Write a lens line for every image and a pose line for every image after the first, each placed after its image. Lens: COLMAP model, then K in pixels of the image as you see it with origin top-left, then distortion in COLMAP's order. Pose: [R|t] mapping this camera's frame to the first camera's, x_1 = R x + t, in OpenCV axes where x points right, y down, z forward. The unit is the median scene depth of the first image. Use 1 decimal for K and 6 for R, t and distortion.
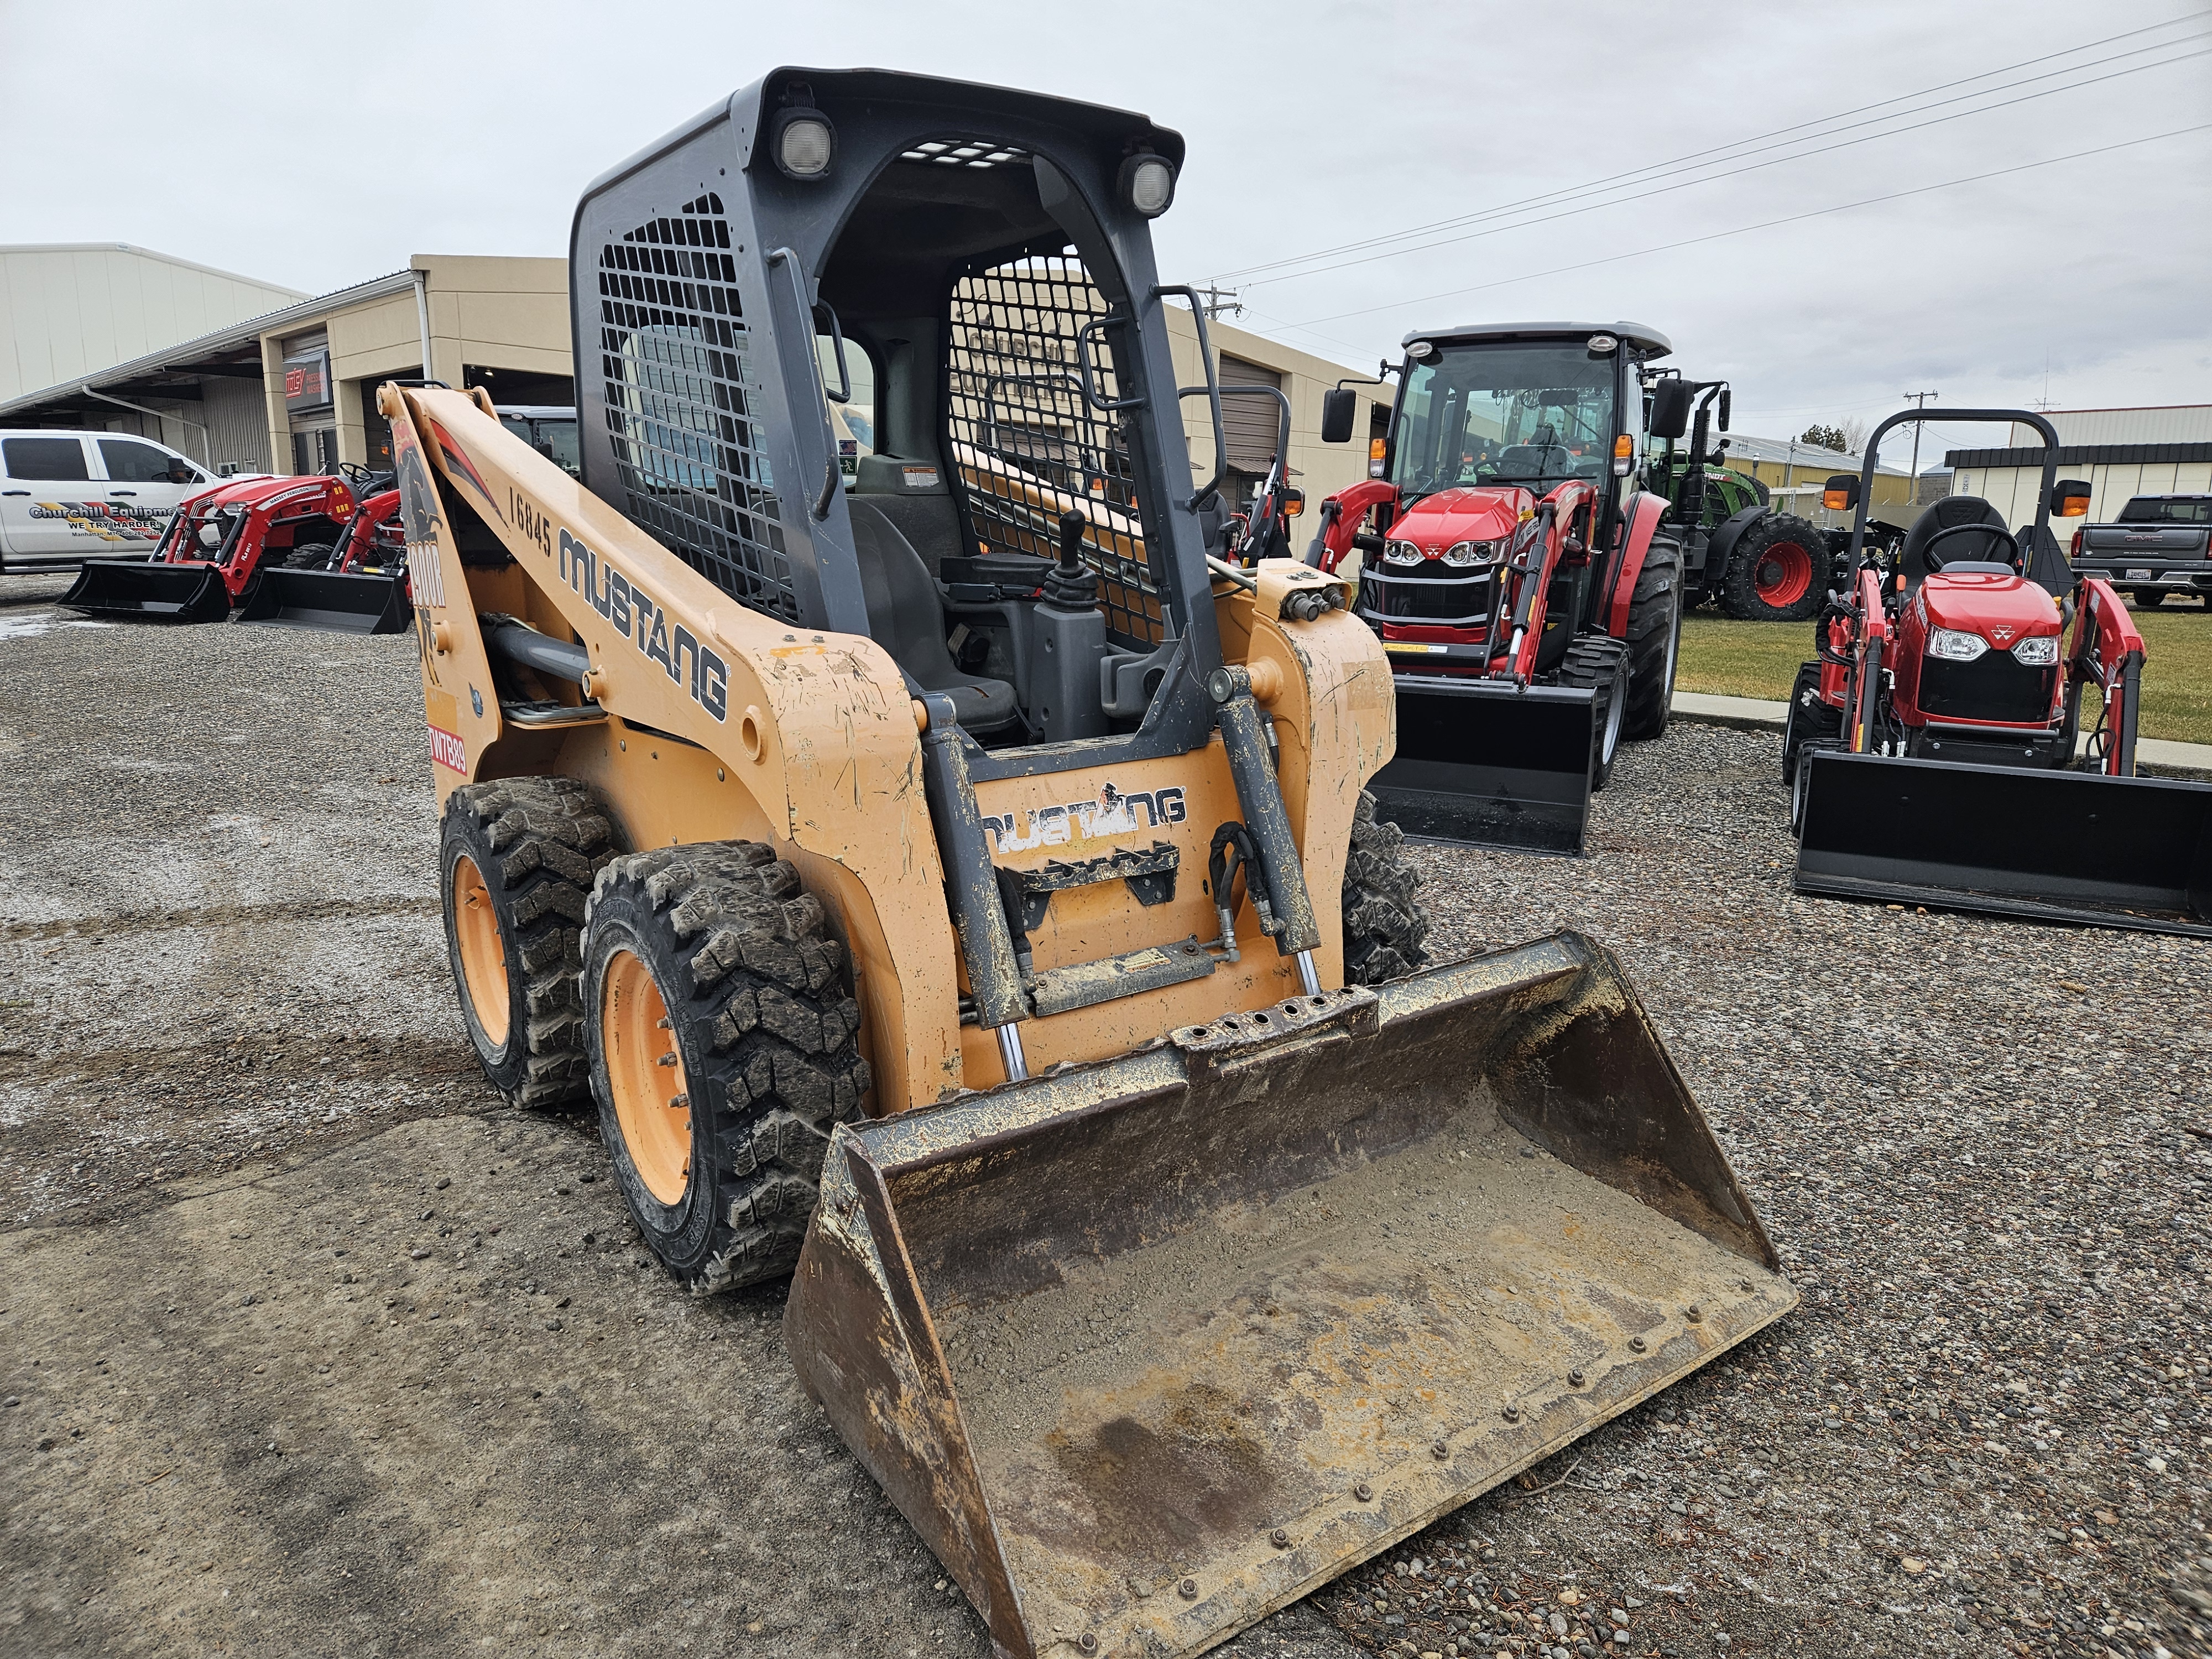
lens RADIAL K [[1462.4, 0, 1090.4], [0, 1462.4, 849.1], [0, 0, 1]] dist [0.092501, -0.085596]
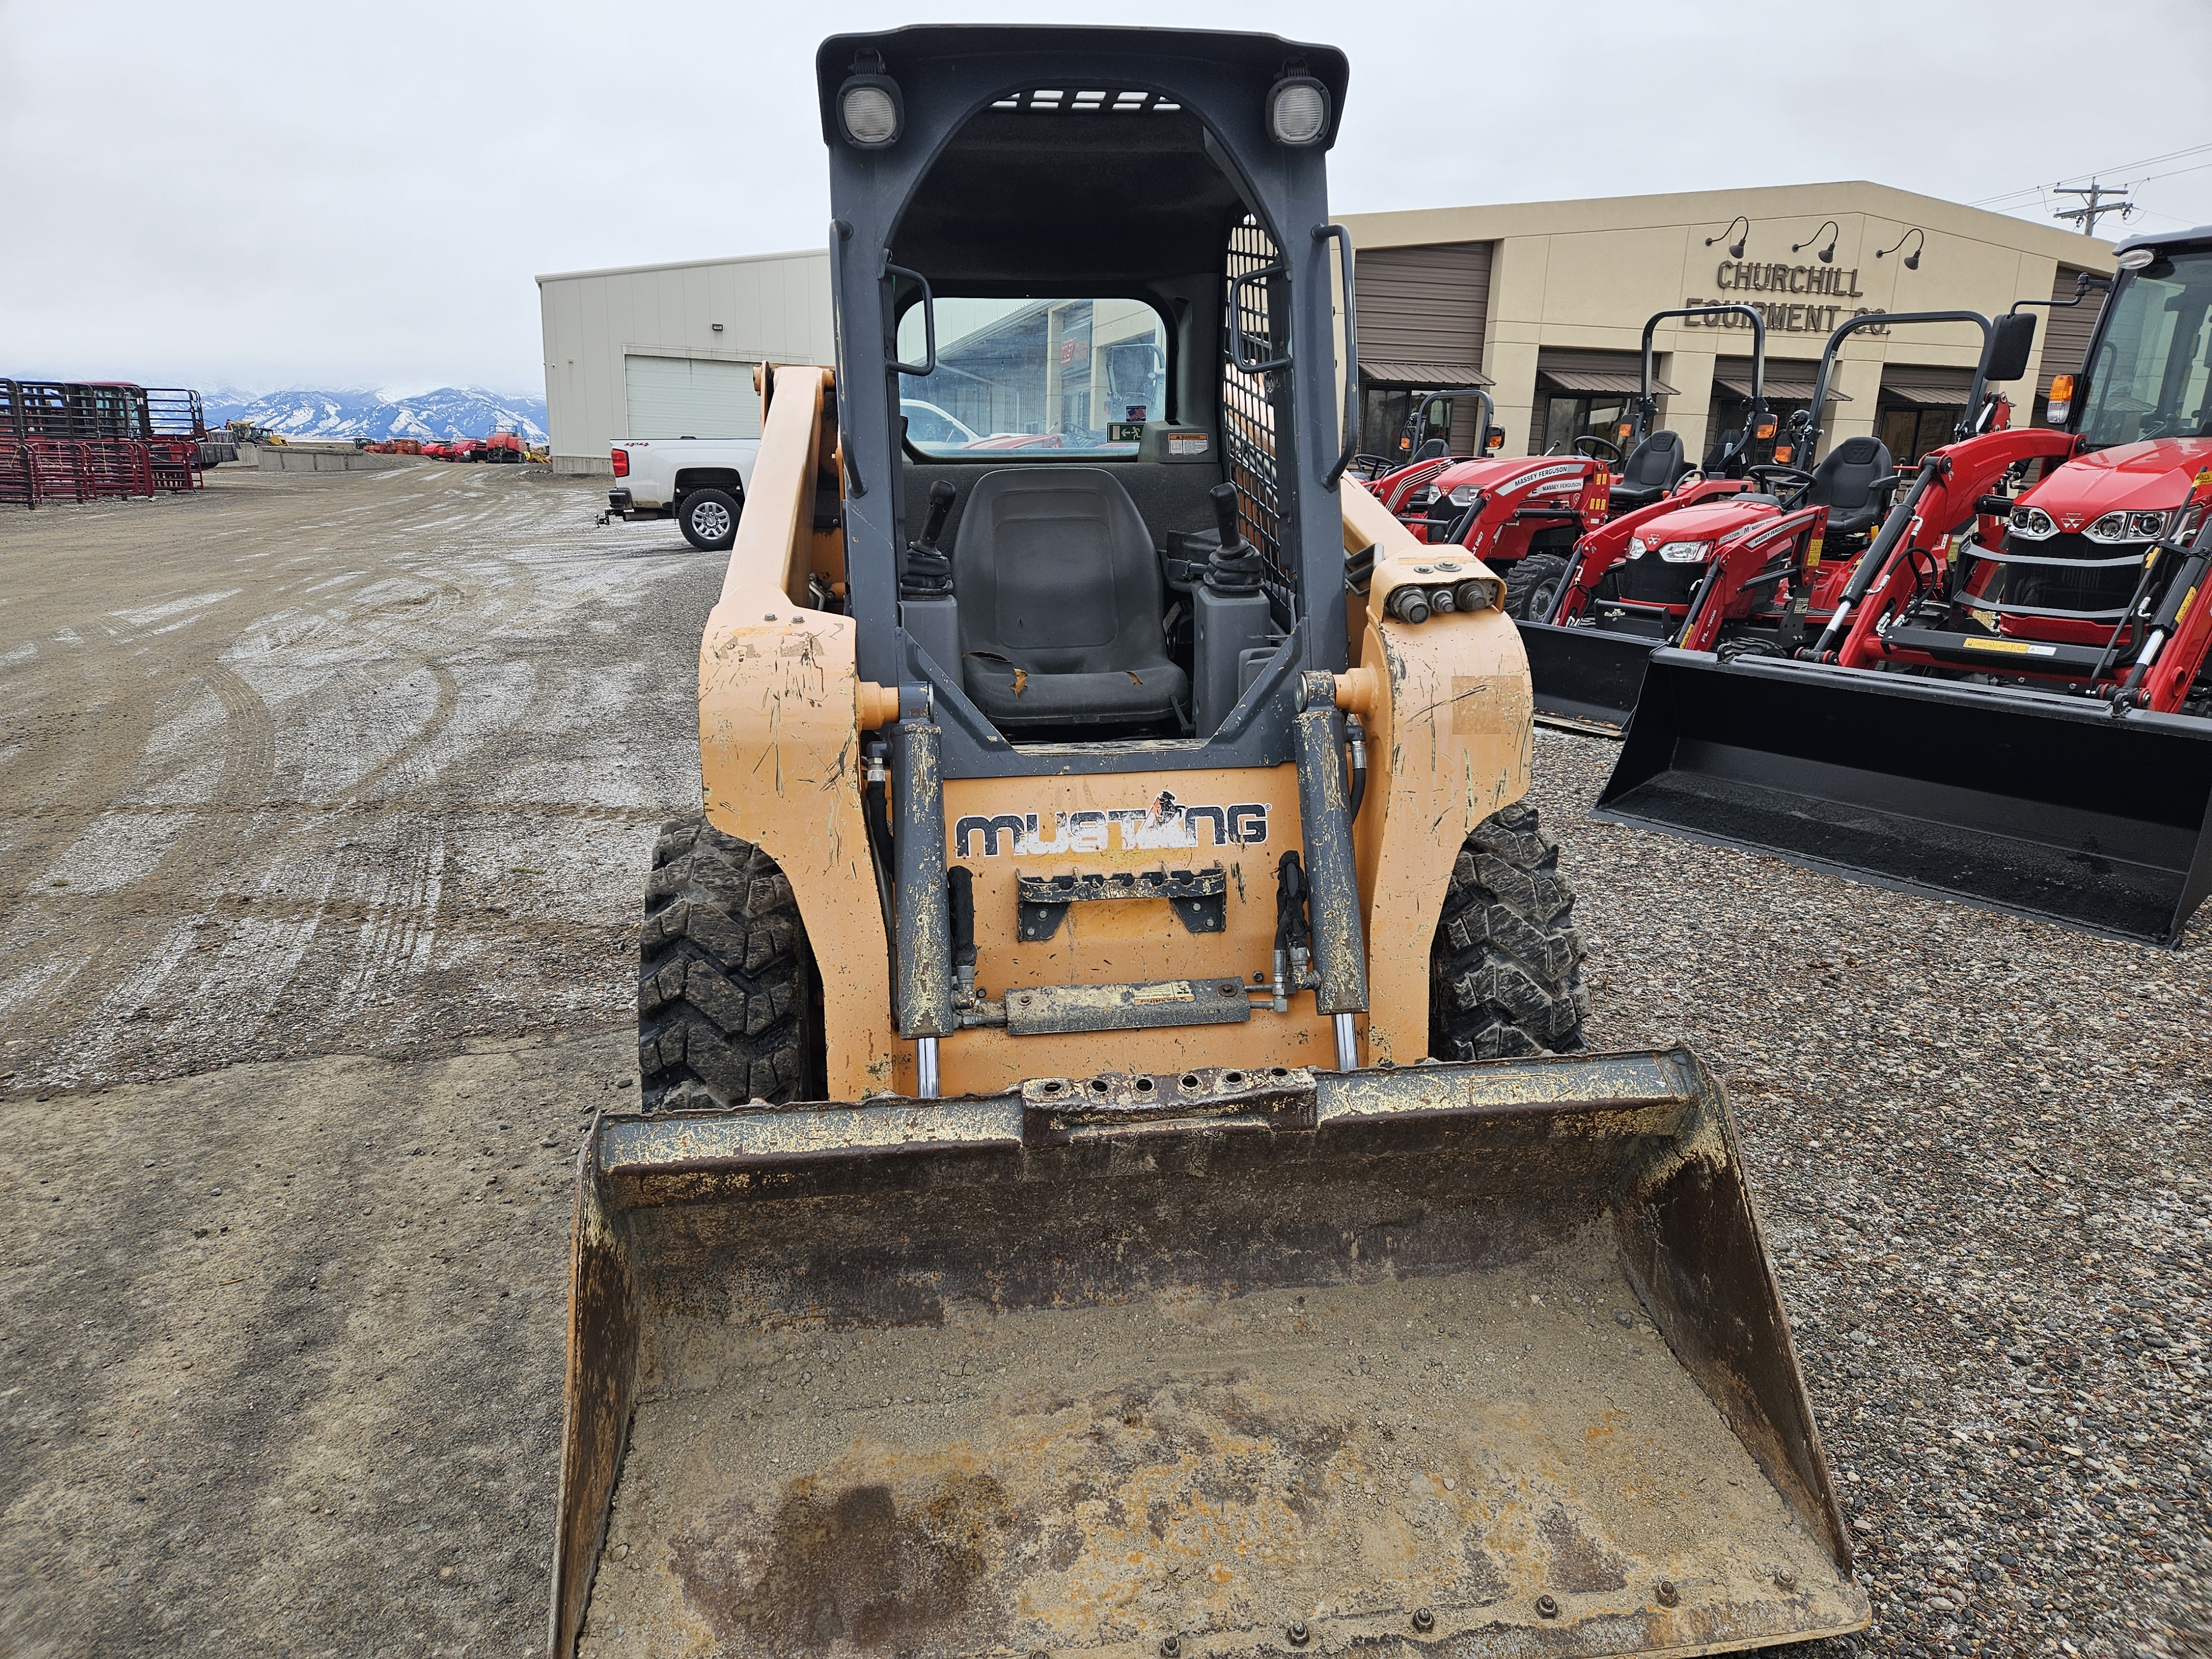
lens RADIAL K [[1465.9, 0, 1103.6], [0, 1465.9, 827.3], [0, 0, 1]] dist [0.085636, -0.073206]
pose [[0.883870, 0.116639, -0.452956, 0.400129], [-0.108087, 0.993130, 0.044823, -0.061062], [0.455073, 0.009341, 0.890405, 0.183089]]
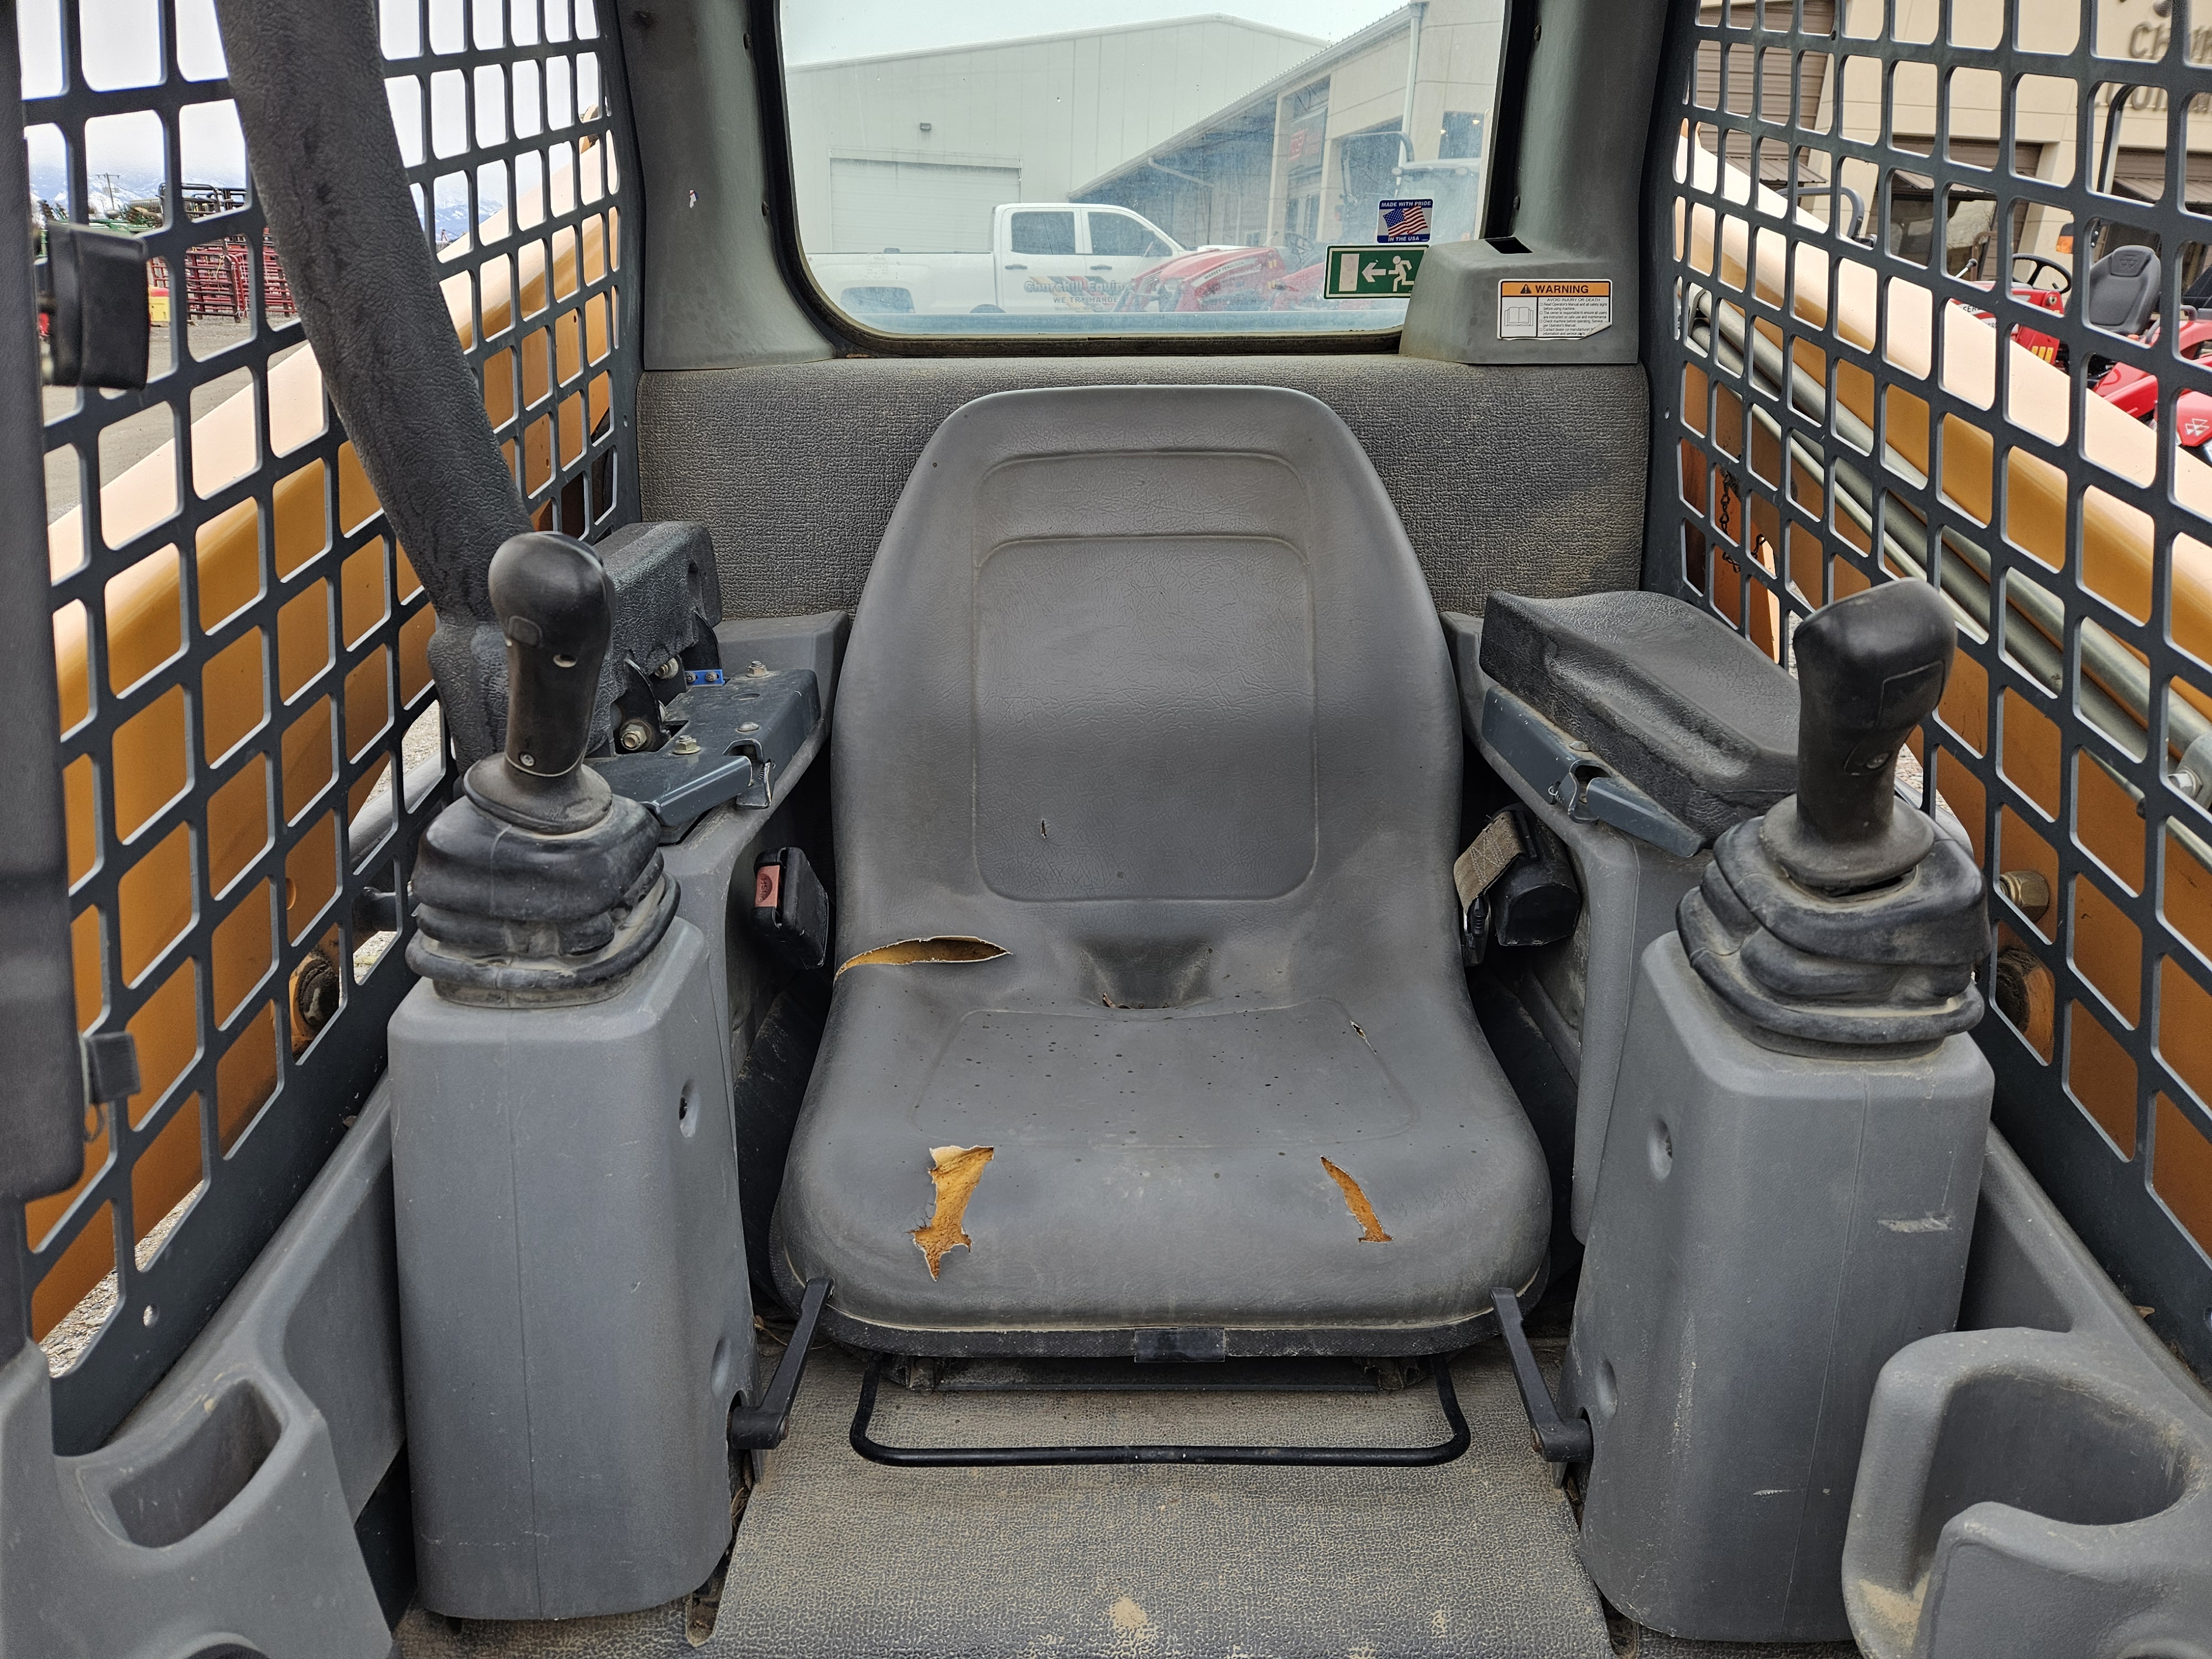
lens RADIAL K [[1473.2, 0, 1097.8], [0, 1473.2, 830.6], [0, 0, 1]] dist [0.079394, -0.064090]
pose [[0.806139, 0.215375, -0.551138, 0.019644], [-0.140911, 0.974486, 0.174704, -0.247169], [0.574703, -0.063174, 0.815920, 0.890399]]
